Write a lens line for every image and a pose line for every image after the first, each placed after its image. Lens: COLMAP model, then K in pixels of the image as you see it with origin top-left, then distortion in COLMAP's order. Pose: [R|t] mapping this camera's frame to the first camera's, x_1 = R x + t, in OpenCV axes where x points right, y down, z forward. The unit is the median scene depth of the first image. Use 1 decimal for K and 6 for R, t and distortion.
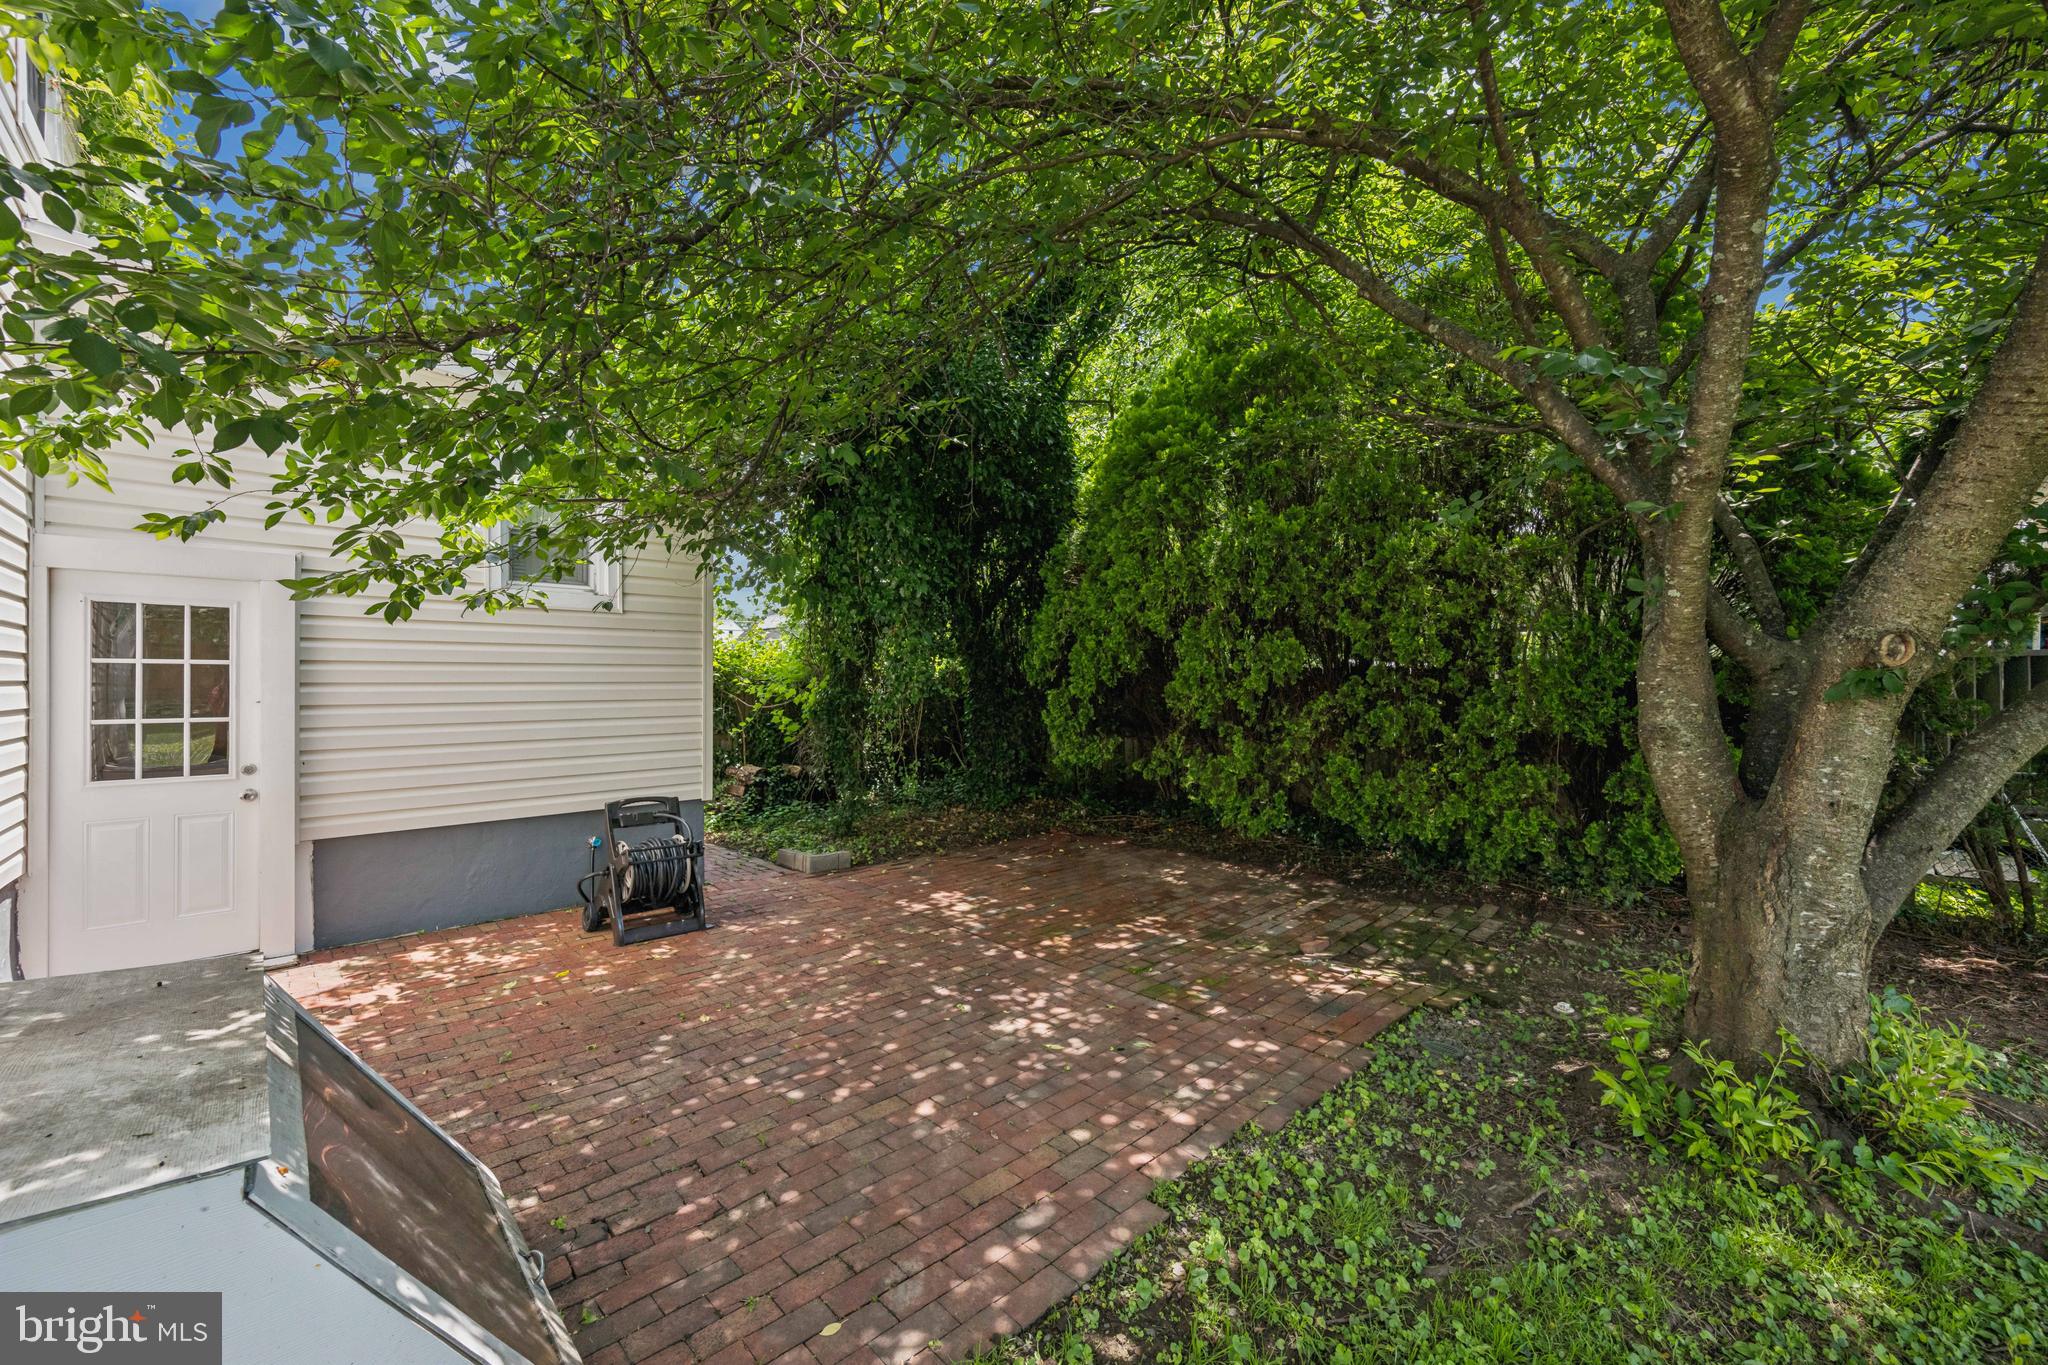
lens RADIAL K [[806.2, 0, 1025.8], [0, 806.2, 679.8], [0, 0, 1]] dist [0.001316, 0.000081]
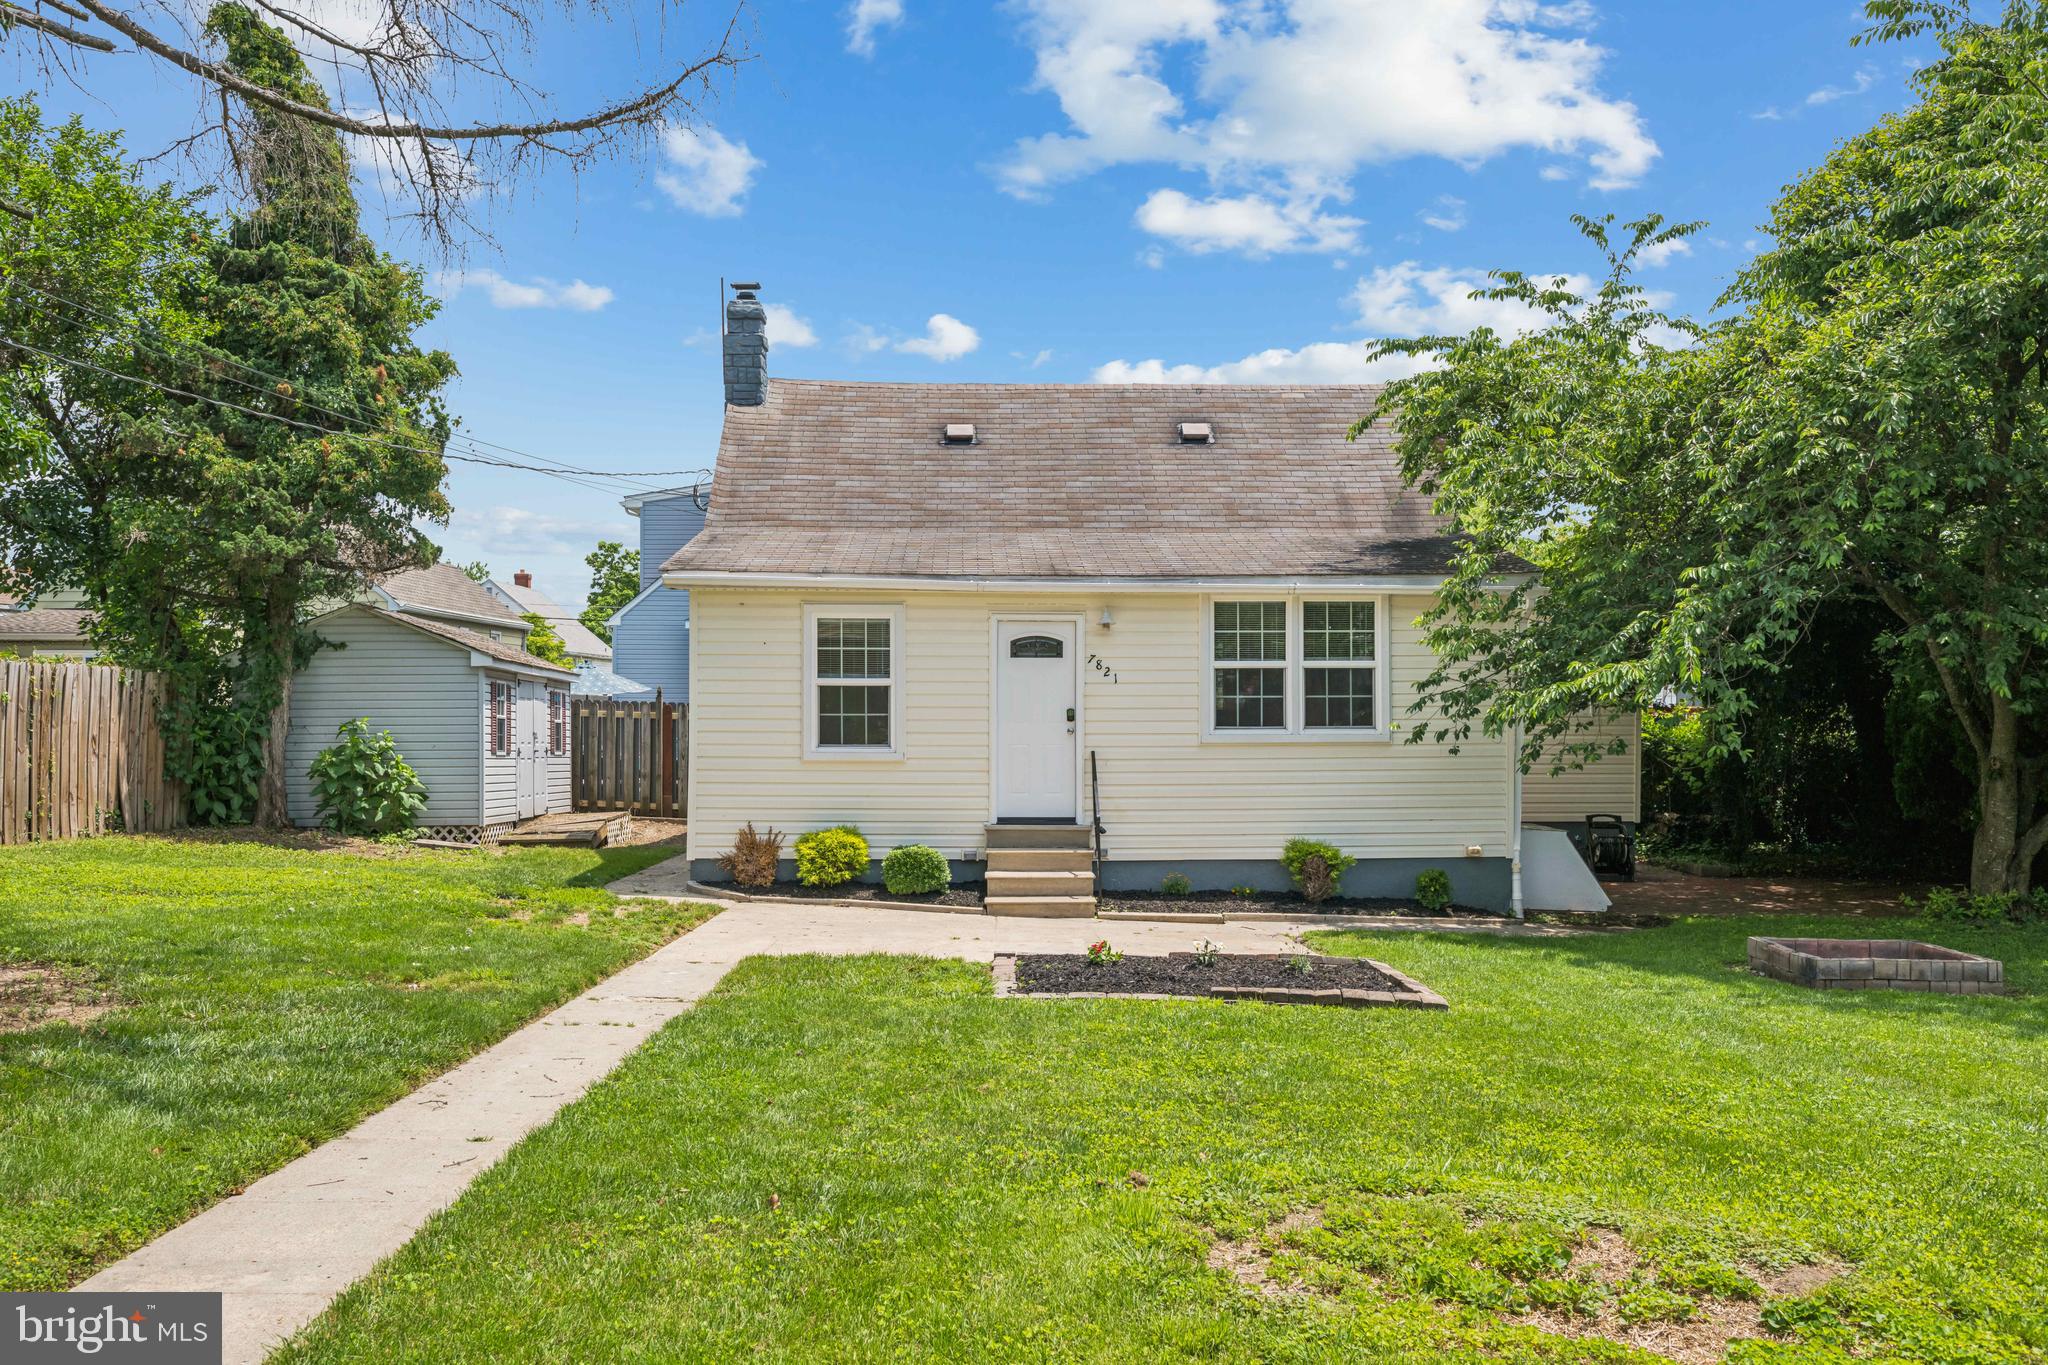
lens RADIAL K [[1764.8, 0, 1023.3], [0, 1764.8, 682.9], [0, 0, 1]] dist [-0.014412, -0.004277]
pose [[0.742066, -0.003315, -0.670319, 0.913174], [-0.009429, 0.999837, -0.015383, -0.061140], [0.670261, 0.017735, 0.741914, -2.114622]]
